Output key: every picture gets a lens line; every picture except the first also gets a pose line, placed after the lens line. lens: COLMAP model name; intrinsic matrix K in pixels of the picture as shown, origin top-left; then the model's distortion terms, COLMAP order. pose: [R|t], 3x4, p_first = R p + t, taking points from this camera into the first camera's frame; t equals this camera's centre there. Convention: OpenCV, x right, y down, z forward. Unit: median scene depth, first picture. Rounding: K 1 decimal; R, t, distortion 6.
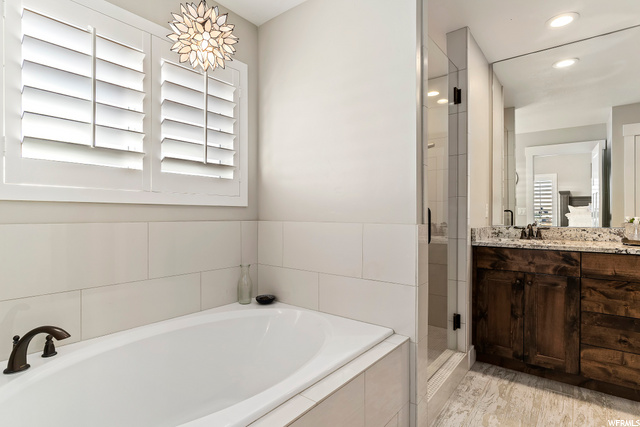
lens RADIAL K [[329.4, 0, 322.8], [0, 329.4, 218.2], [0, 0, 1]] dist [-0.013031, 0.007579]
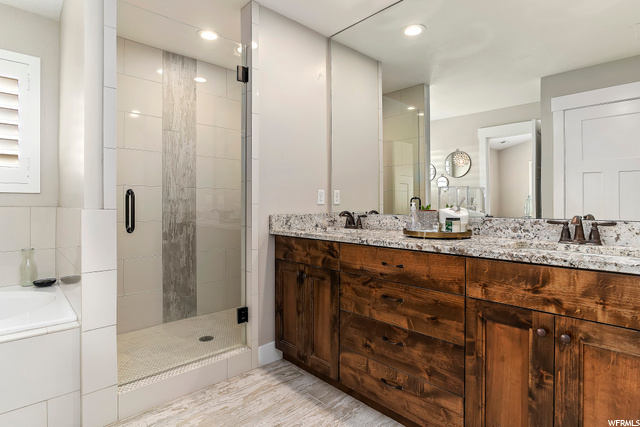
lens RADIAL K [[329.4, 0, 320.8], [0, 329.4, 207.9], [0, 0, 1]] dist [-0.013031, 0.007579]
pose [[0.989142, 0.001140, -0.146957, 0.812064], [-0.001384, 0.999998, -0.001558, 0.011338], [0.146955, 0.001744, 0.989142, 0.108000]]
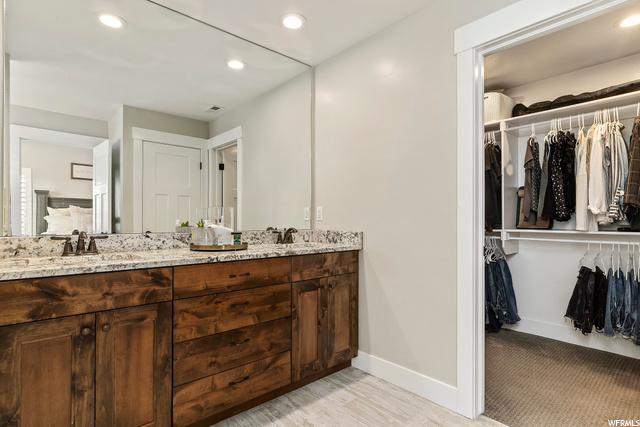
lens RADIAL K [[329.4, 0, 323.3], [0, 329.4, 215.0], [0, 0, 1]] dist [-0.013031, 0.007579]
pose [[0.173842, 0.014133, 0.984672, 0.090855], [0.006602, 0.999858, -0.015517, -0.001935], [-0.984751, 0.009198, 0.173724, 0.490271]]
